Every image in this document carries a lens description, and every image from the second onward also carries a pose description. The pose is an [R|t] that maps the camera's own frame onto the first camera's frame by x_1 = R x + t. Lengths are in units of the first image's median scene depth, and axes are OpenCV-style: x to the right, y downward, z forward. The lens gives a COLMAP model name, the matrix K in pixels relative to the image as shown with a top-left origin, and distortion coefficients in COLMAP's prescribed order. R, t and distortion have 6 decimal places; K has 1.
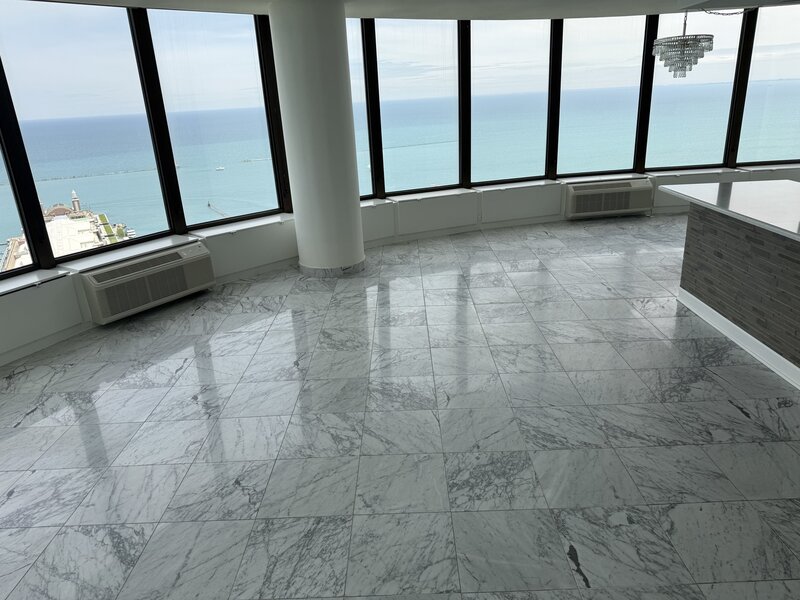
lens RADIAL K [[558.4, 0, 400.9], [0, 558.4, 301.6], [0, 0, 1]] dist [0.059122, -0.082989]
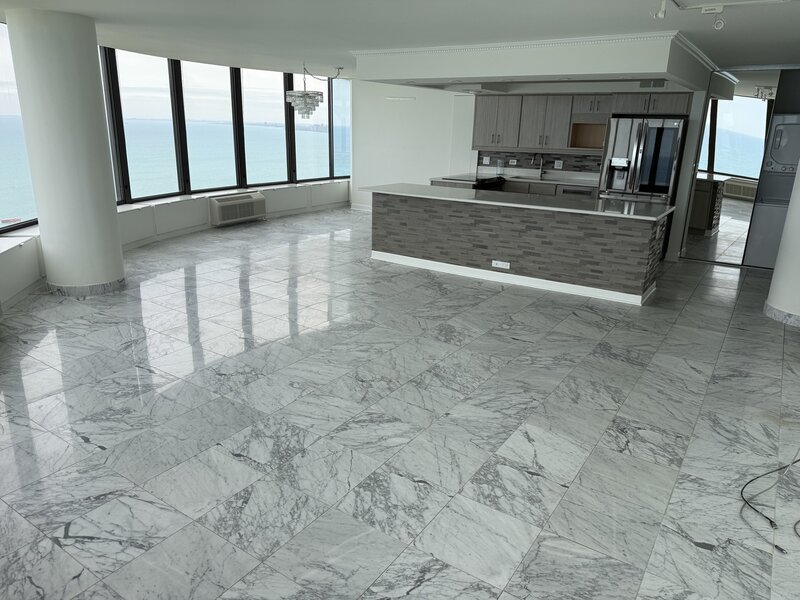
lens RADIAL K [[558.4, 0, 395.0], [0, 558.4, 298.5], [0, 0, 1]] dist [0.059122, -0.082989]
pose [[0.559379, -0.182730, 0.808520, -0.773560], [0.231018, 0.971119, 0.059647, 0.028147], [-0.796069, 0.153418, 0.585438, 0.037892]]
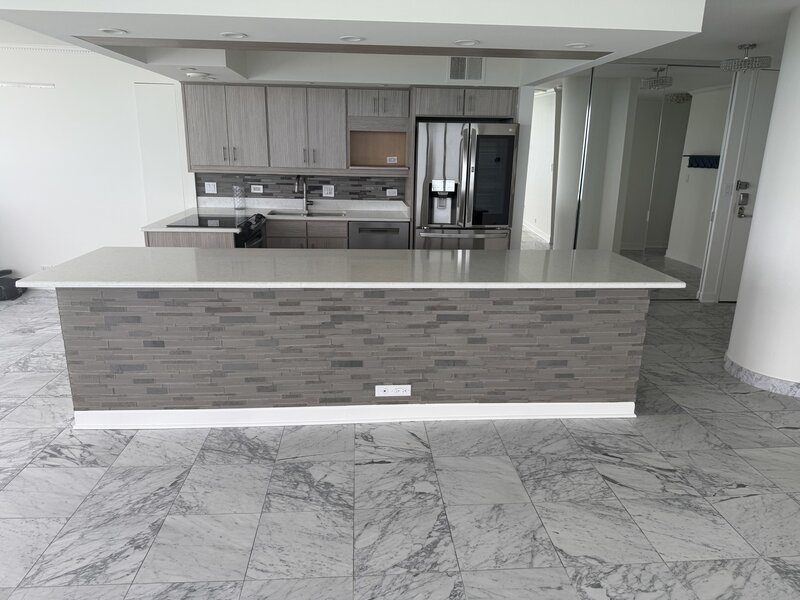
lens RADIAL K [[558.4, 0, 399.3], [0, 558.4, 301.6], [0, 0, 1]] dist [0.059122, -0.082989]
pose [[-0.072543, -0.217542, 0.973352, -0.184053], [0.324776, 0.917579, 0.229282, -0.178786], [-0.943005, 0.332754, 0.004089, 0.568934]]
